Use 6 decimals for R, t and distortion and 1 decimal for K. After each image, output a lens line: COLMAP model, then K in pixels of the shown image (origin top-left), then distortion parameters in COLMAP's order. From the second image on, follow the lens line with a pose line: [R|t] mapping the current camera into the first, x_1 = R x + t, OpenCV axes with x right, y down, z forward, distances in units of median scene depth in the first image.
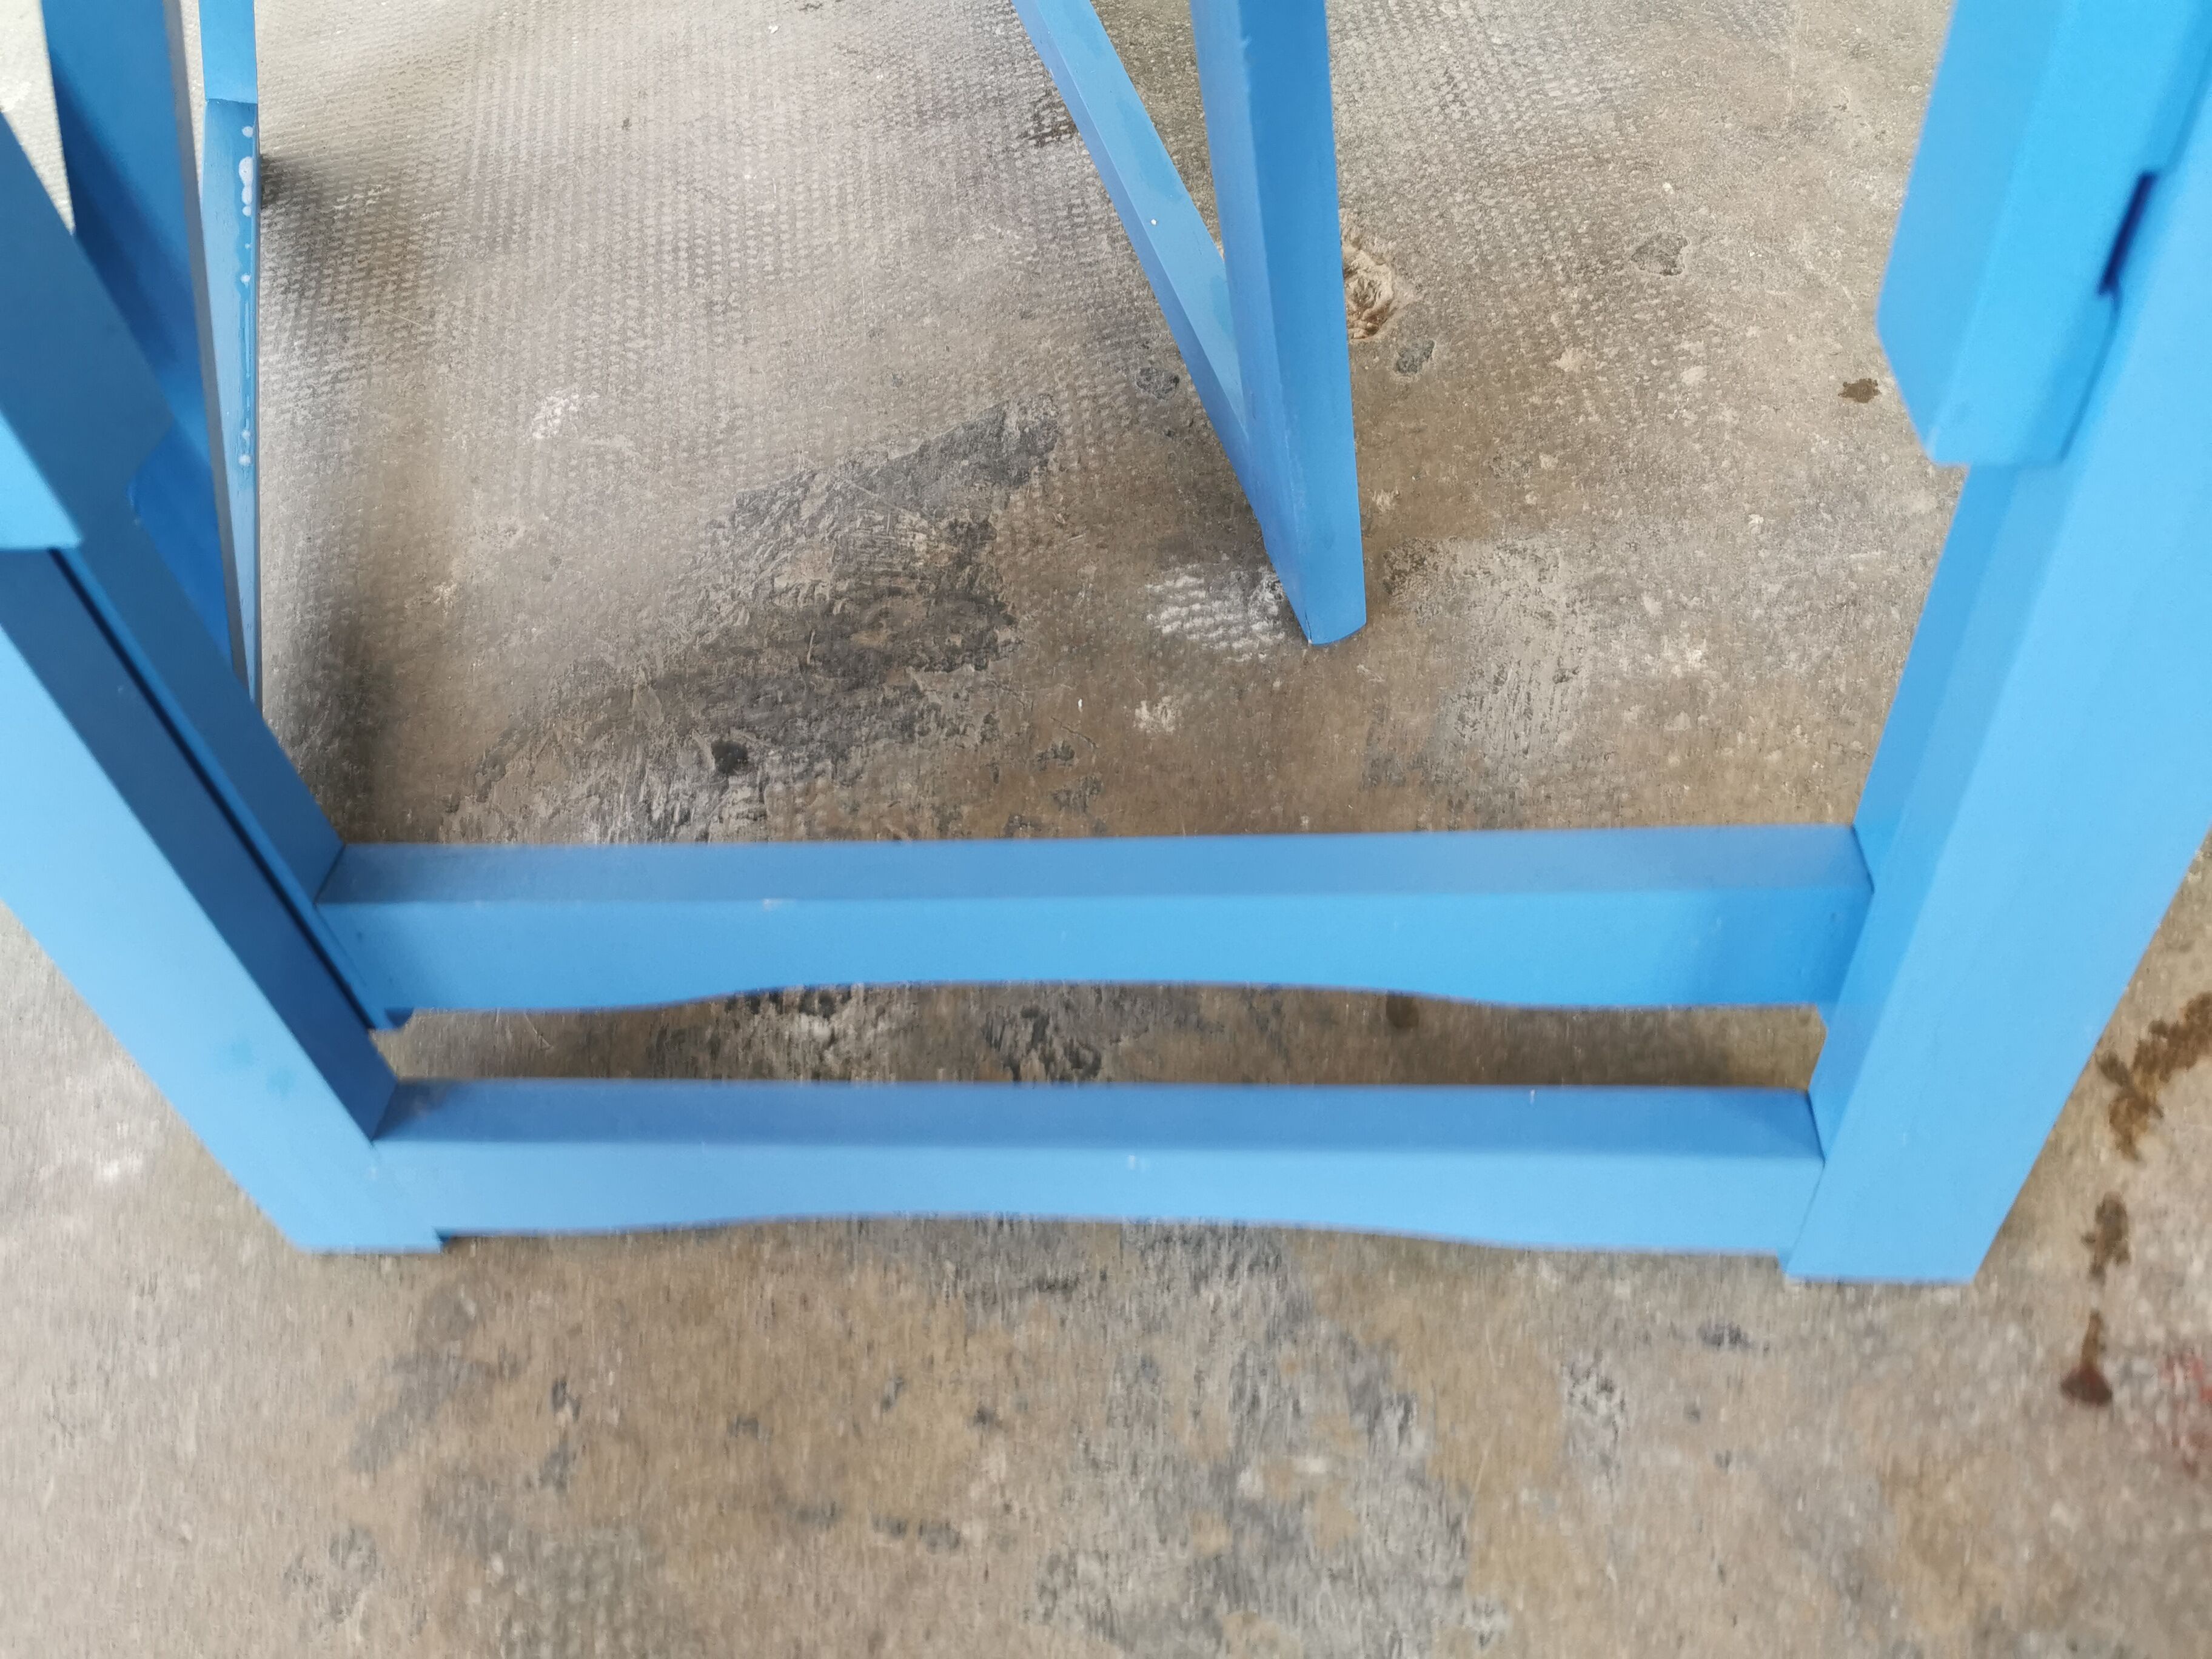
lens RADIAL K [[1686.4, 0, 1101.1], [0, 1686.4, 818.3], [0, 0, 1]] dist [0.068924, -0.115292]
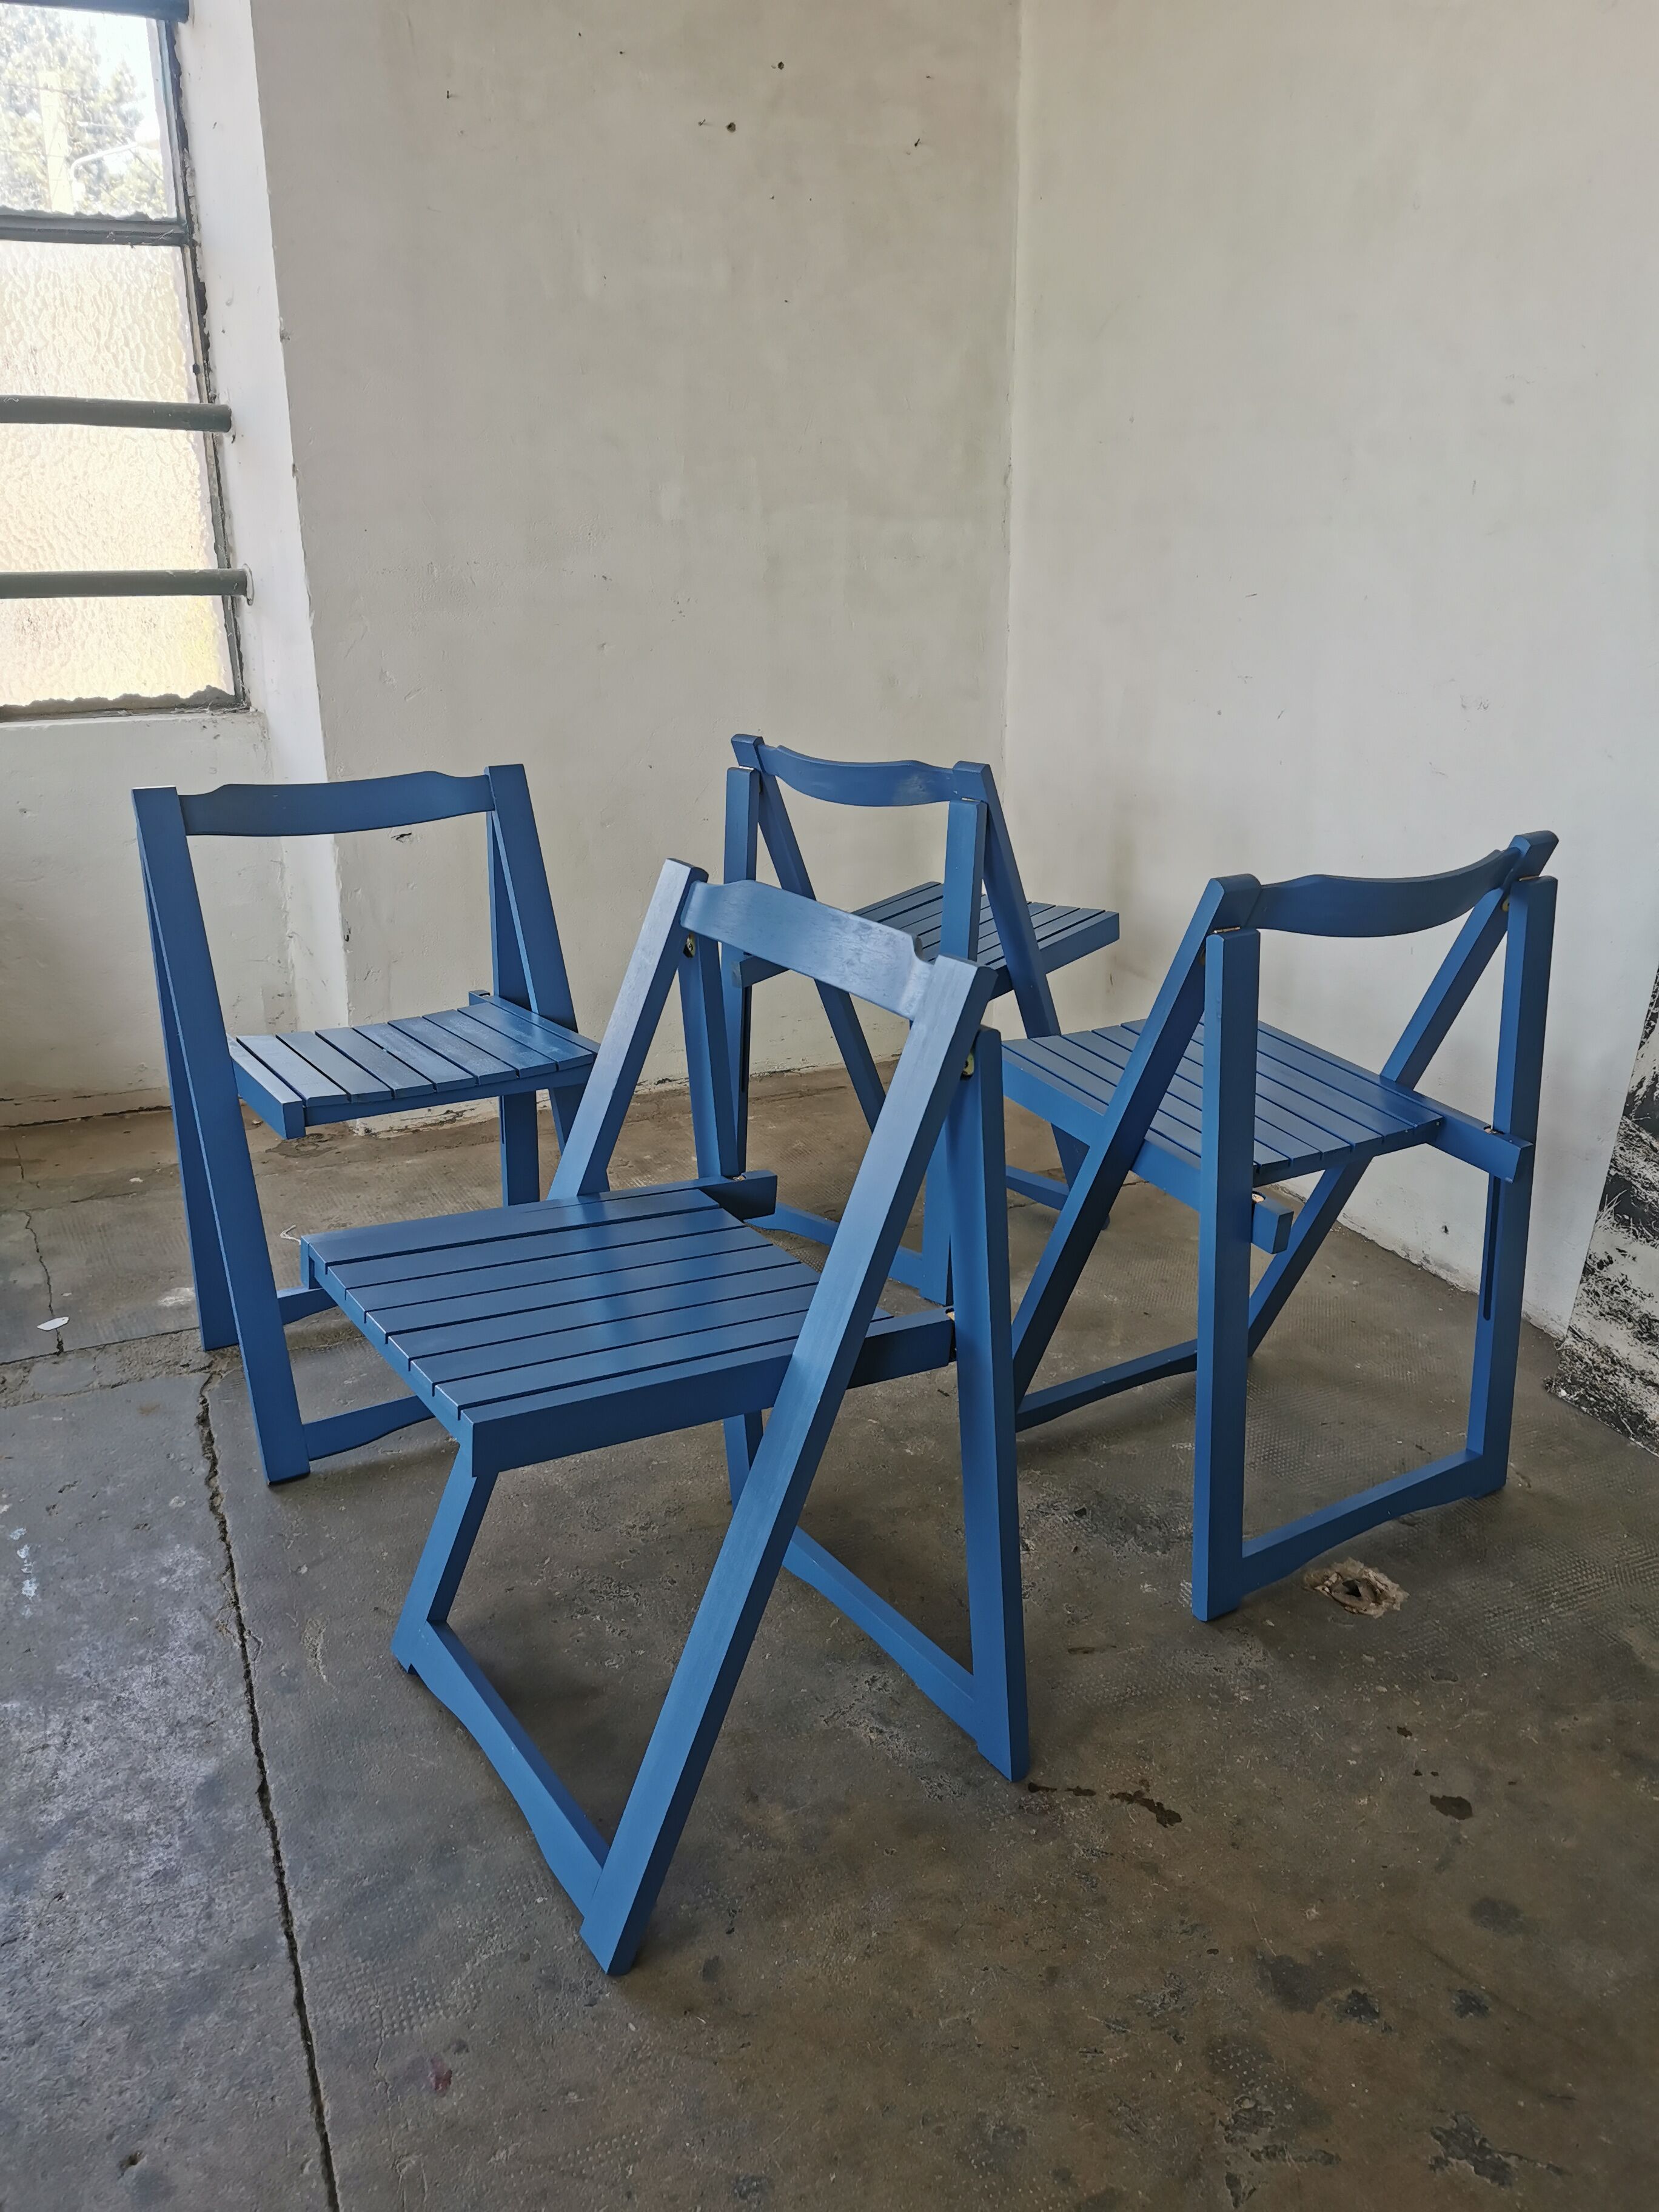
lens RADIAL K [[1686.4, 0, 829.5], [0, 1686.4, 1106.0], [0, 0, 1]] dist [0.068924, -0.115292]
pose [[0.288843, 0.425406, -0.857671, 2.062196], [-0.825379, 0.564575, 0.002062, -0.082336], [0.485097, 0.707308, 0.514195, -1.423281]]
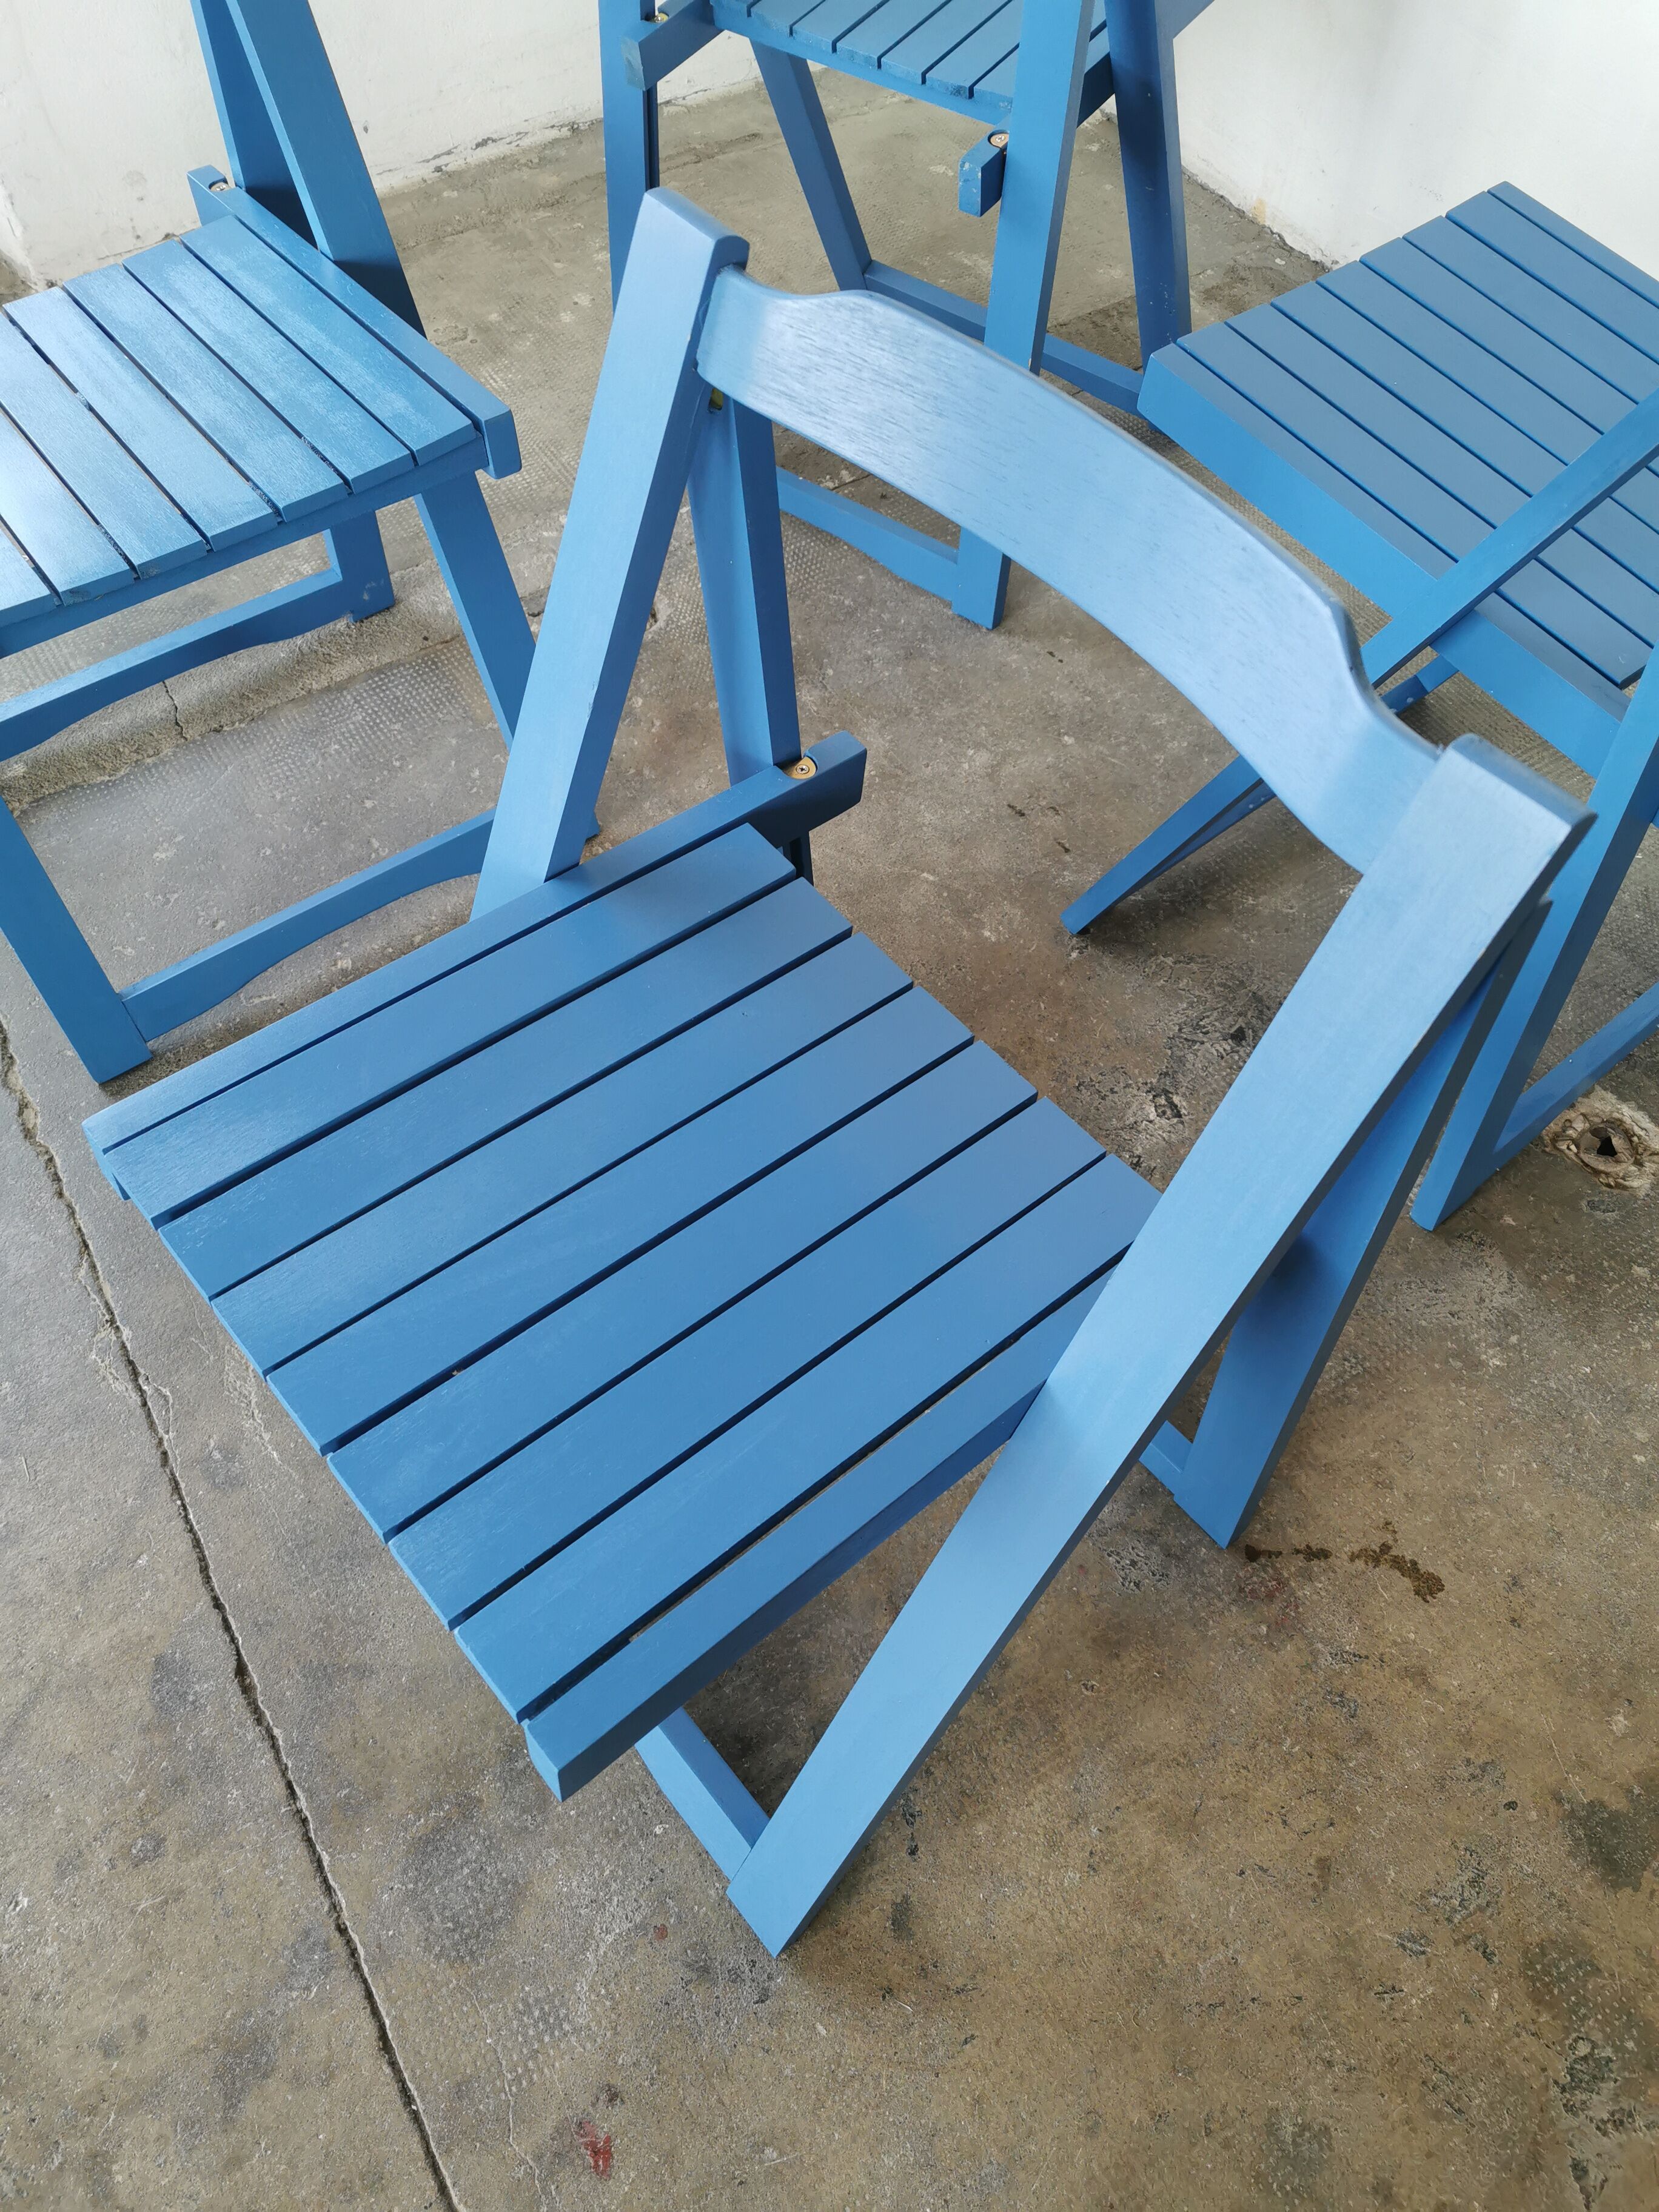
lens RADIAL K [[1702.2, 0, 833.4], [0, 1702.2, 1096.7], [0, 0, 1]] dist [0.076537, -0.121240]
pose [[0.400374, 0.817552, -0.413896, 0.615529], [-0.802683, 0.530783, 0.271974, -0.184997], [0.442042, 0.223335, 0.868746, -1.312908]]
